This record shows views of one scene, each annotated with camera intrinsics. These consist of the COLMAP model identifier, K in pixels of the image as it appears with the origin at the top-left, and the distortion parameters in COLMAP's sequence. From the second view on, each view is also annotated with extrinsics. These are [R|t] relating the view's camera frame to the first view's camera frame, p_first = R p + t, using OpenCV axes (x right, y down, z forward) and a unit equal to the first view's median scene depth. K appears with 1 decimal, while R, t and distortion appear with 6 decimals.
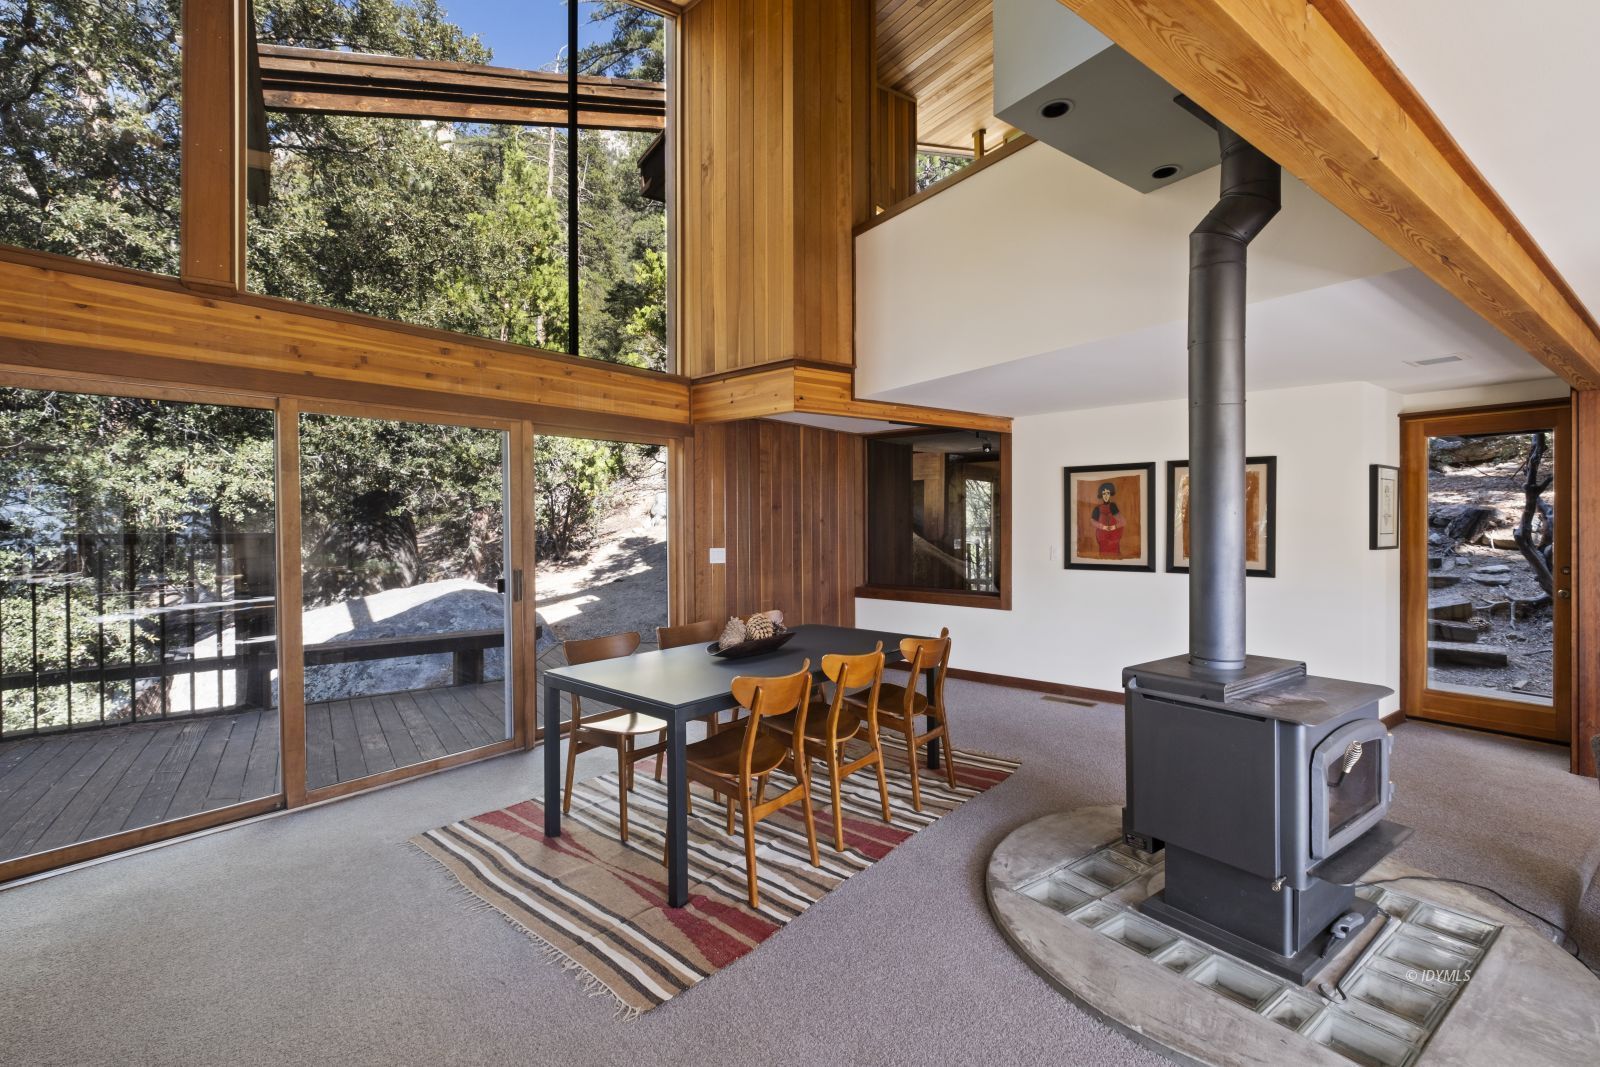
lens RADIAL K [[693.9, 0, 800.0], [0, 693.9, 533.5], [0, 0, 1]] dist [-0.000582, -0.000548]
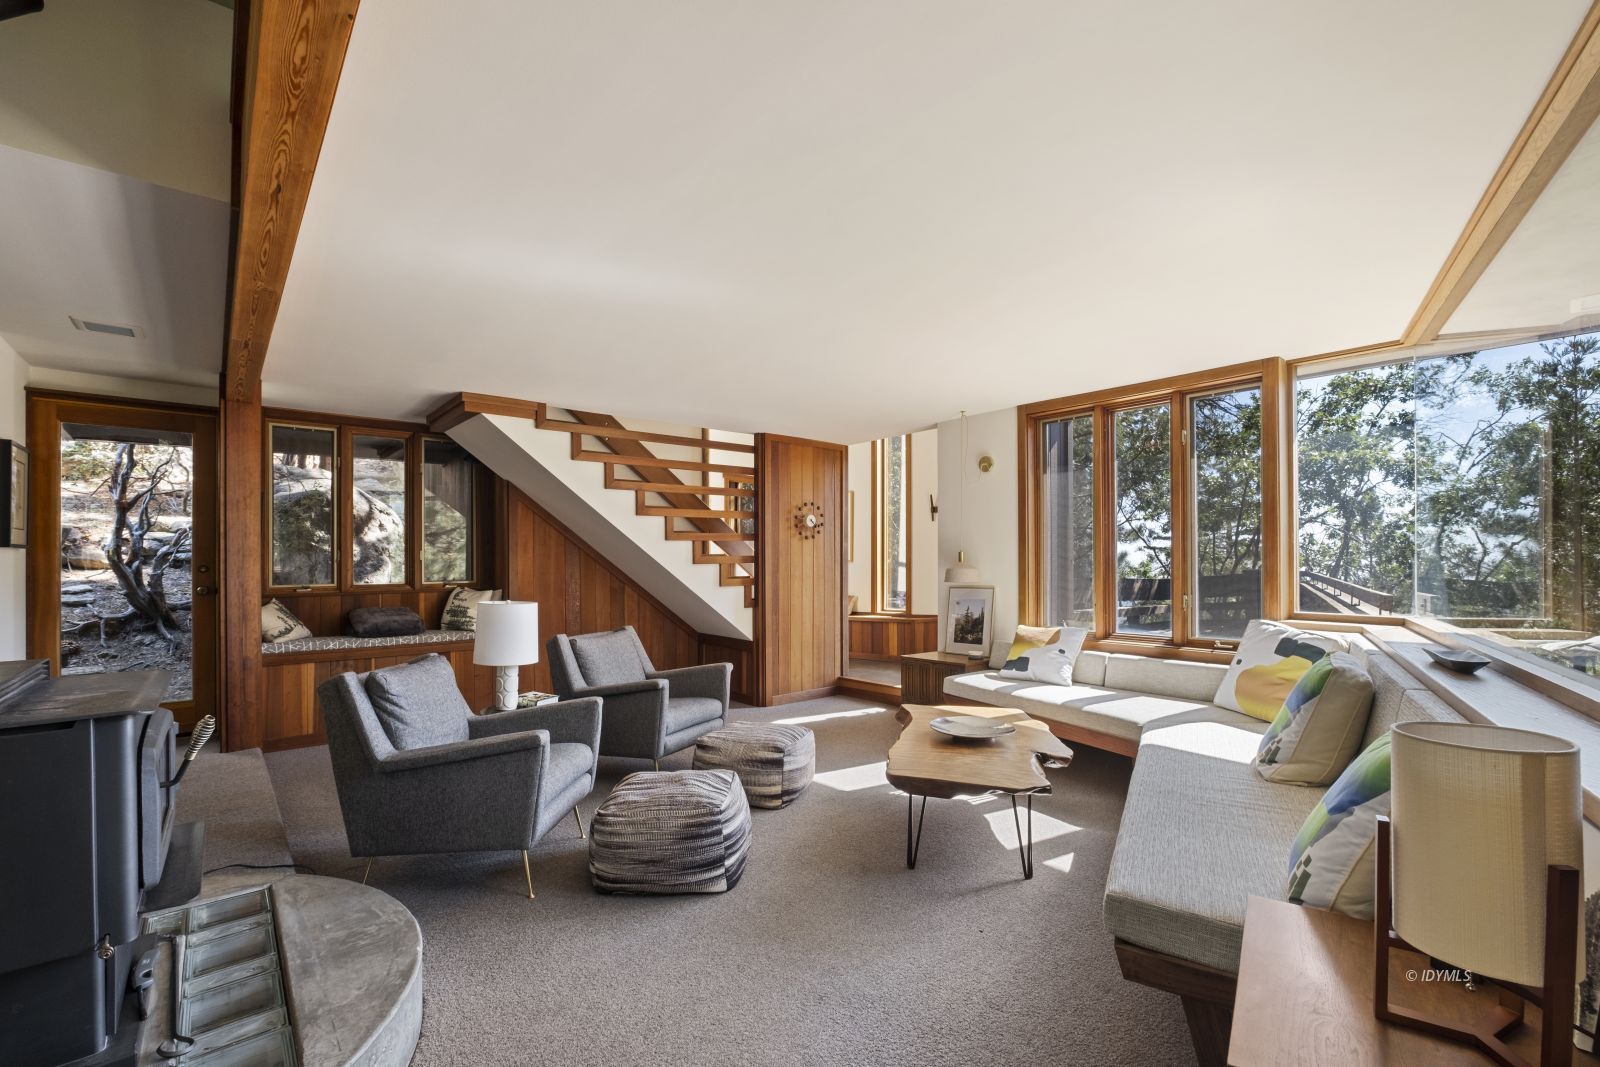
lens RADIAL K [[702.3, 0, 802.7], [0, 702.3, 560.4], [0, 0, 1]] dist [-0.010256, 0.000264]
pose [[-0.086739, 0.009920, 0.996182, -0.032523], [0.015989, 0.999835, -0.008565, 0.050025], [-0.996103, 0.015185, -0.086883, 0.135983]]
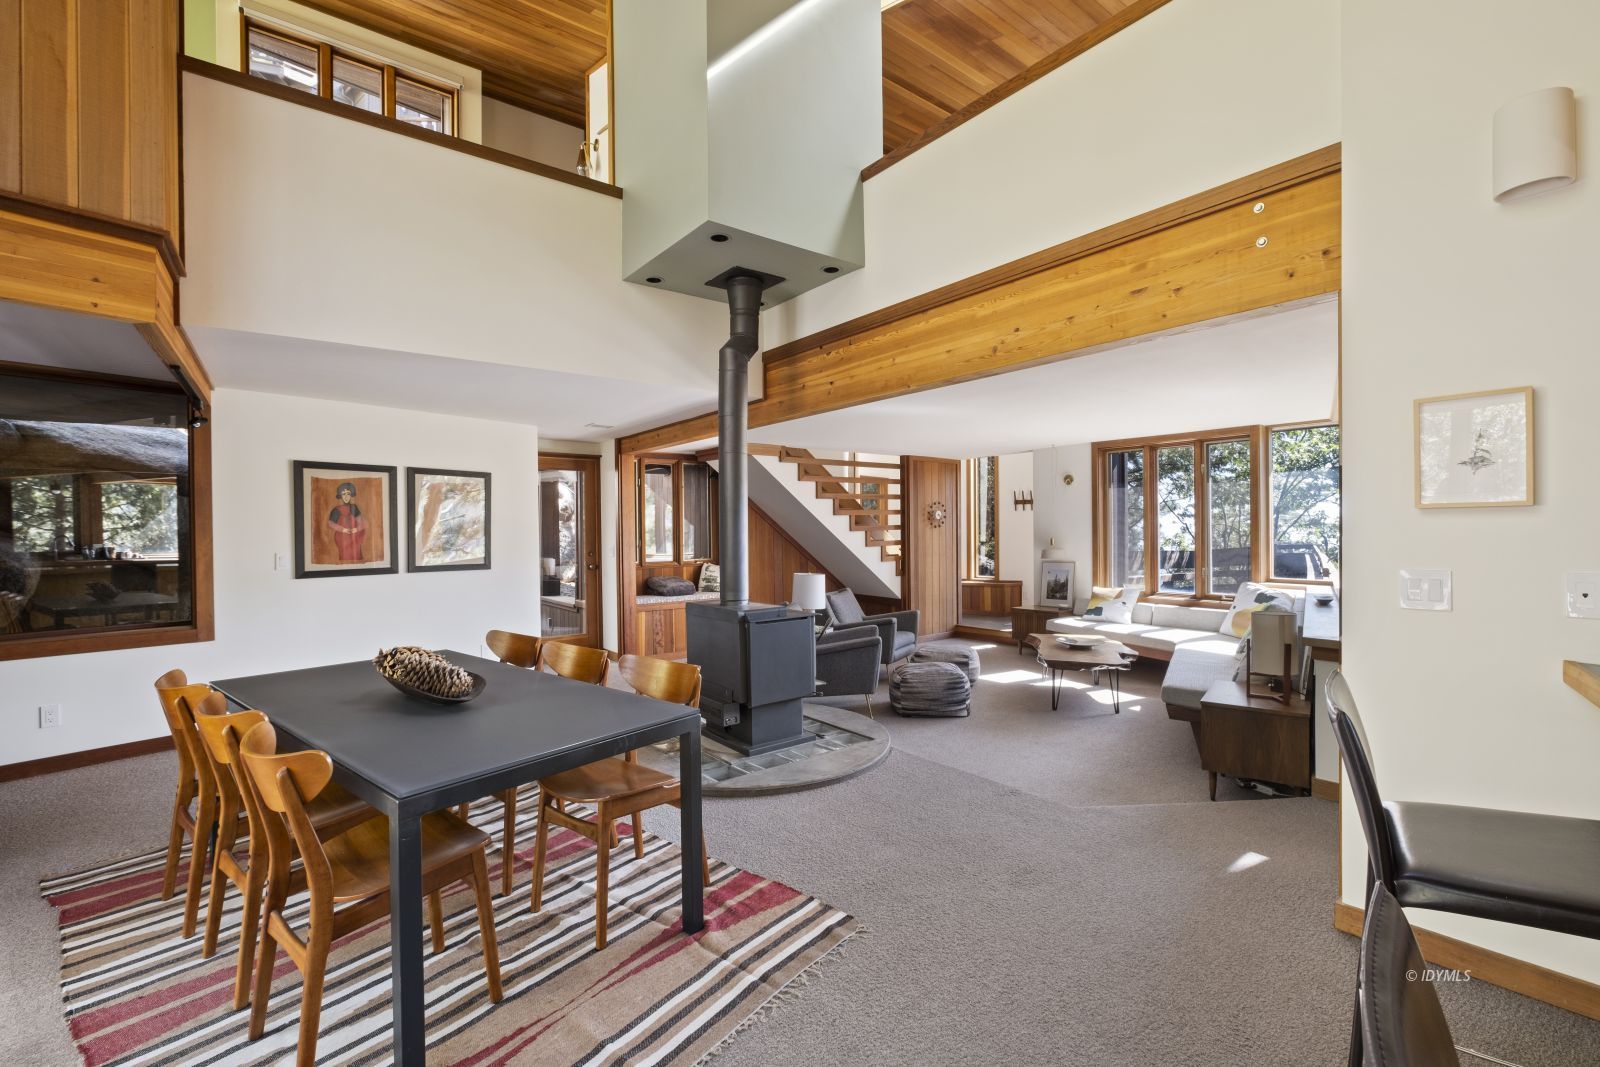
lens RADIAL K [[693.9, 0, 800.0], [0, 693.9, 533.5], [0, 0, 1]] dist [-0.000582, -0.000548]
pose [[-0.040526, 0.001719, 0.999177, -0.526802], [0.022809, 0.999740, -0.000795, 0.010631], [-0.998918, 0.022758, -0.040554, 0.428352]]
